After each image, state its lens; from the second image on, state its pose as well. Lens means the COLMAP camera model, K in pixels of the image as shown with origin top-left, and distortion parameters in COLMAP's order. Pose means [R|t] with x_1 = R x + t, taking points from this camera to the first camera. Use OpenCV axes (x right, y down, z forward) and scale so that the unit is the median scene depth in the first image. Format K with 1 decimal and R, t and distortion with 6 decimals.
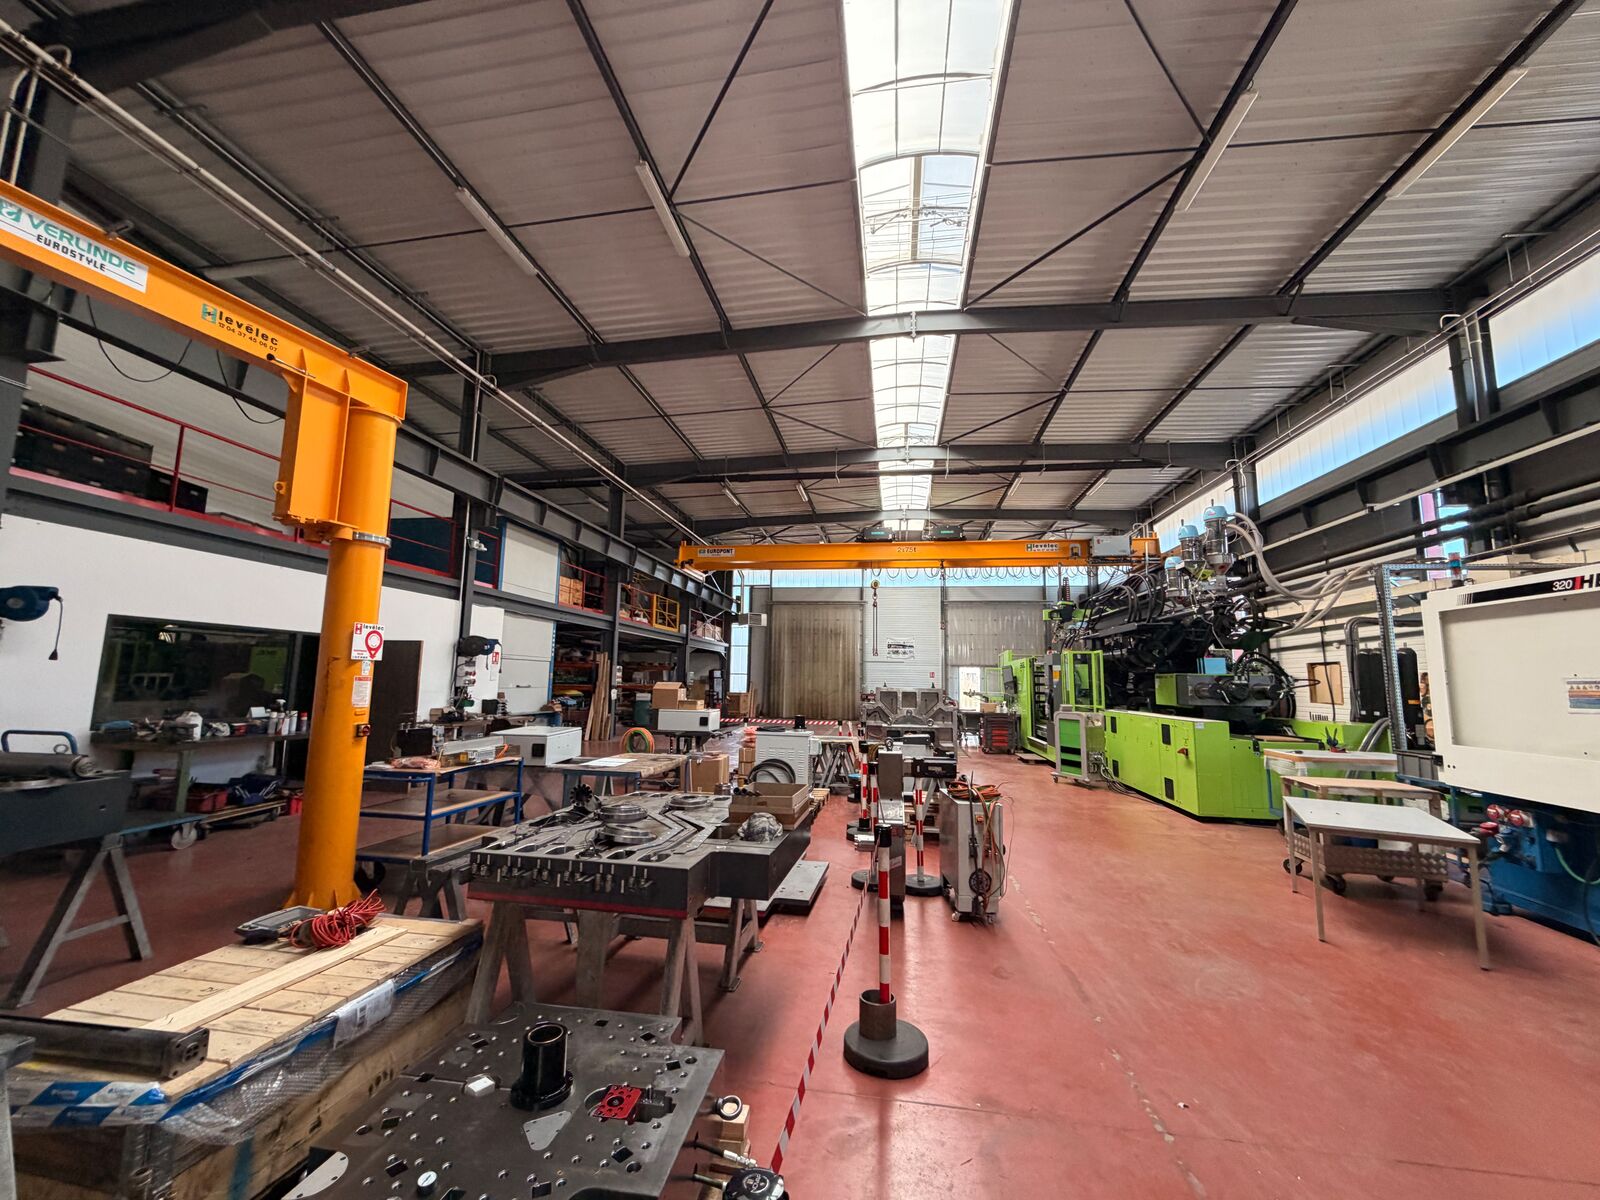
lens RADIAL K [[637.8, 0, 796.7], [0, 637.8, 598.6], [0, 0, 1]] dist [-0.000027, 0.000101]
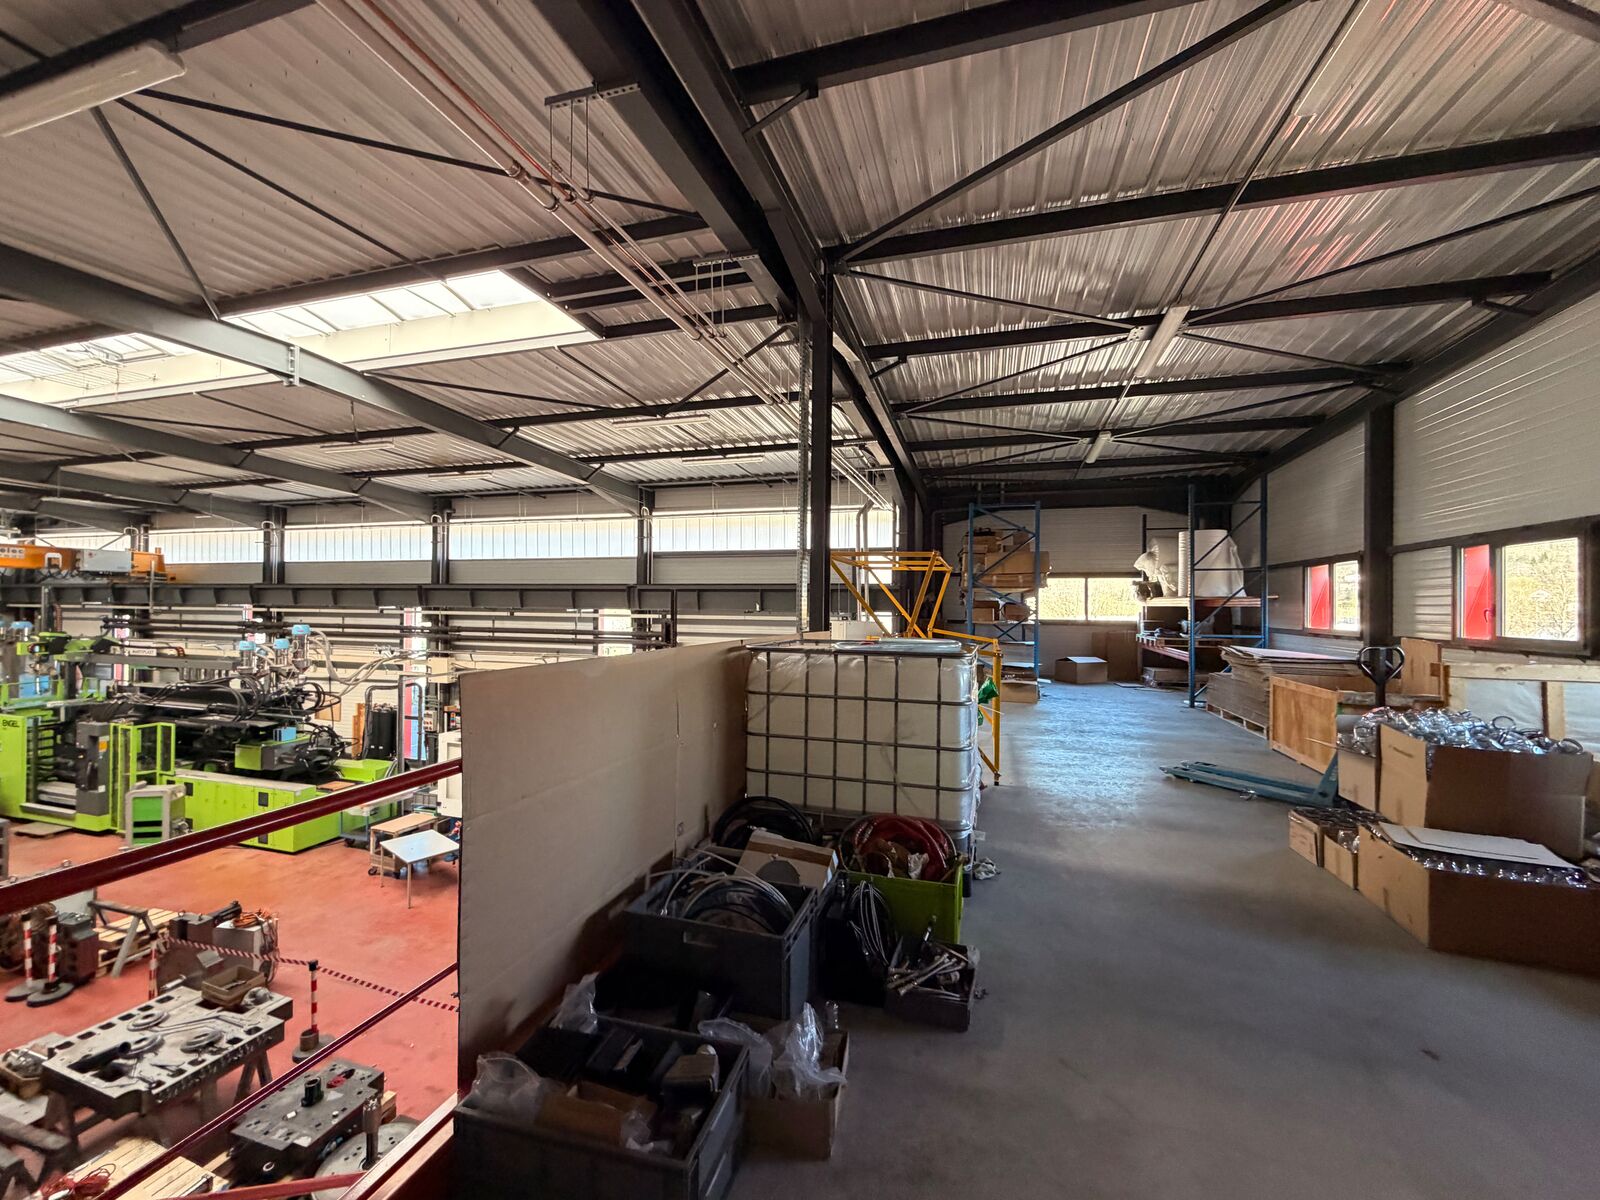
lens RADIAL K [[637.8, 0, 796.7], [0, 637.8, 598.6], [0, 0, 1]] dist [-0.000027, 0.000101]
pose [[0.147777, -0.002861, 0.989017, -0.340028], [-0.134326, 0.990672, 0.022937, -0.222057], [-0.979856, -0.136240, 0.146015, -0.159008]]
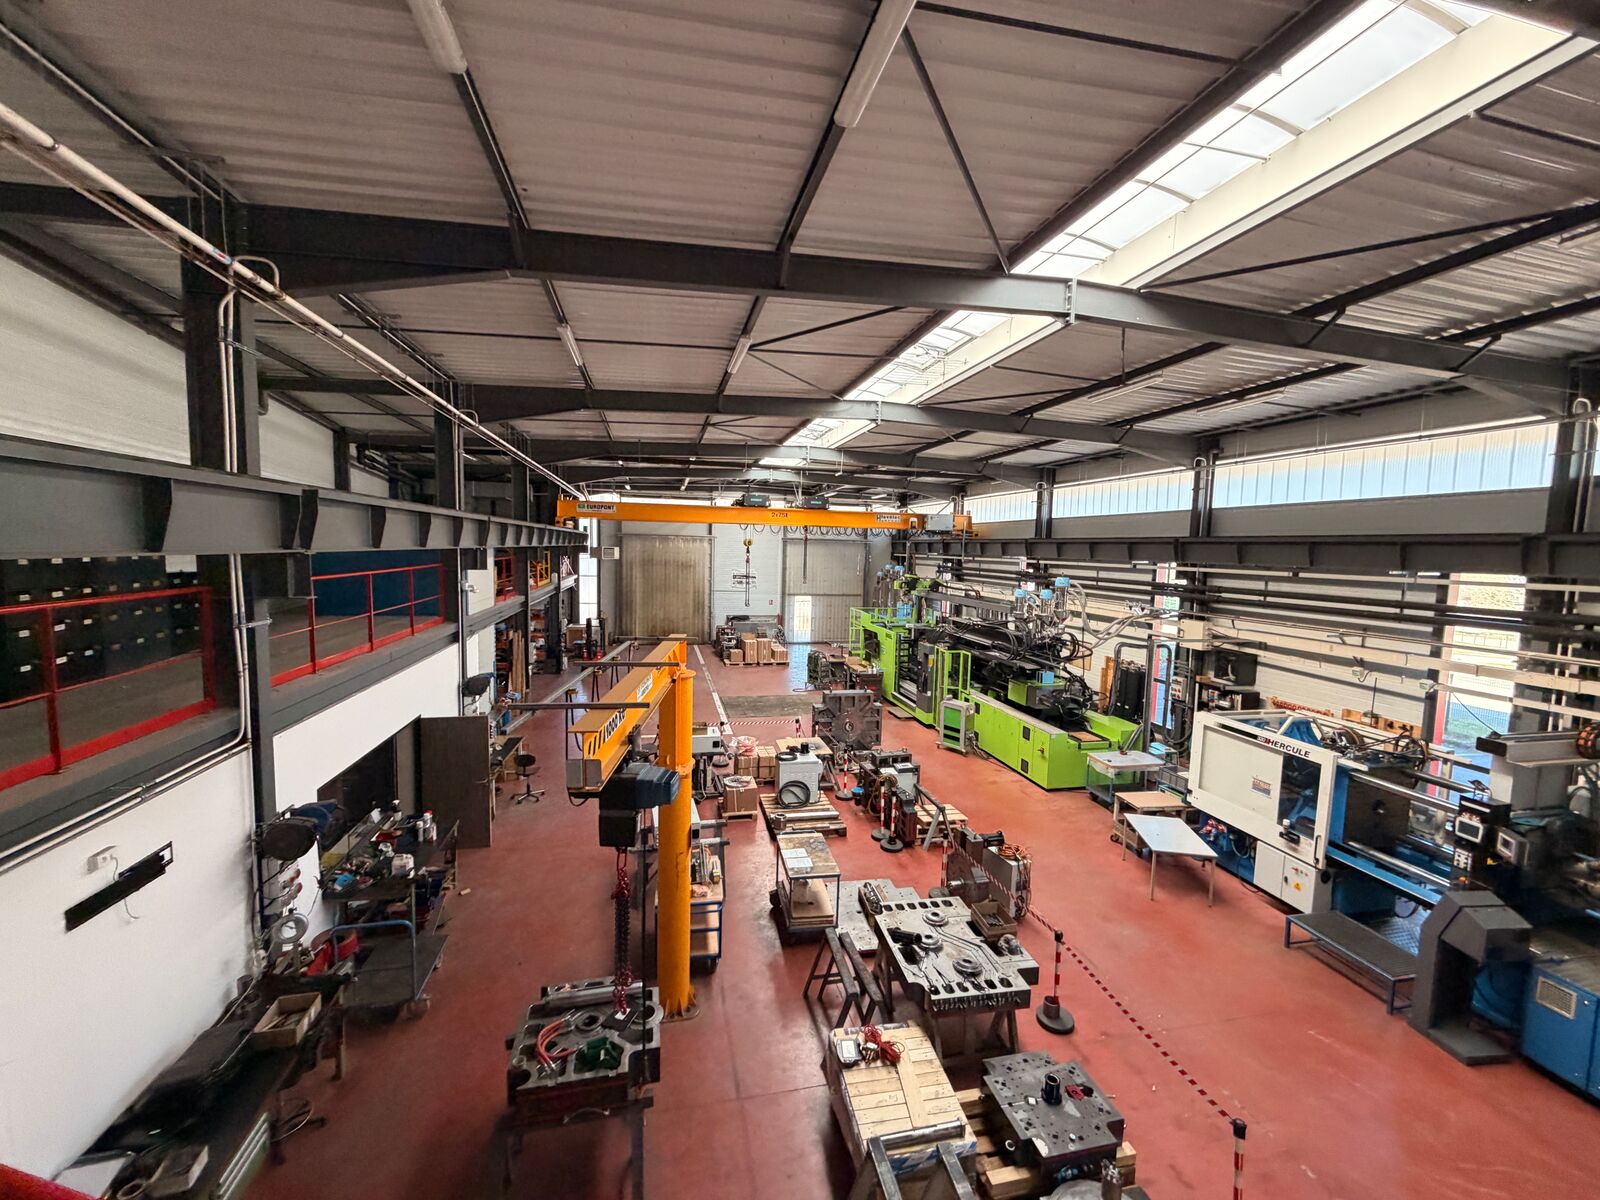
lens RADIAL K [[638.3, 0, 793.2], [0, 638.3, 605.0], [0, 0, 1]] dist [-0.001527, -0.000058]
pose [[0.934403, -0.024386, 0.355383, -0.268812], [-0.056247, 0.975038, 0.214796, -0.212084], [-0.351750, -0.220695, 0.909707, -0.081801]]
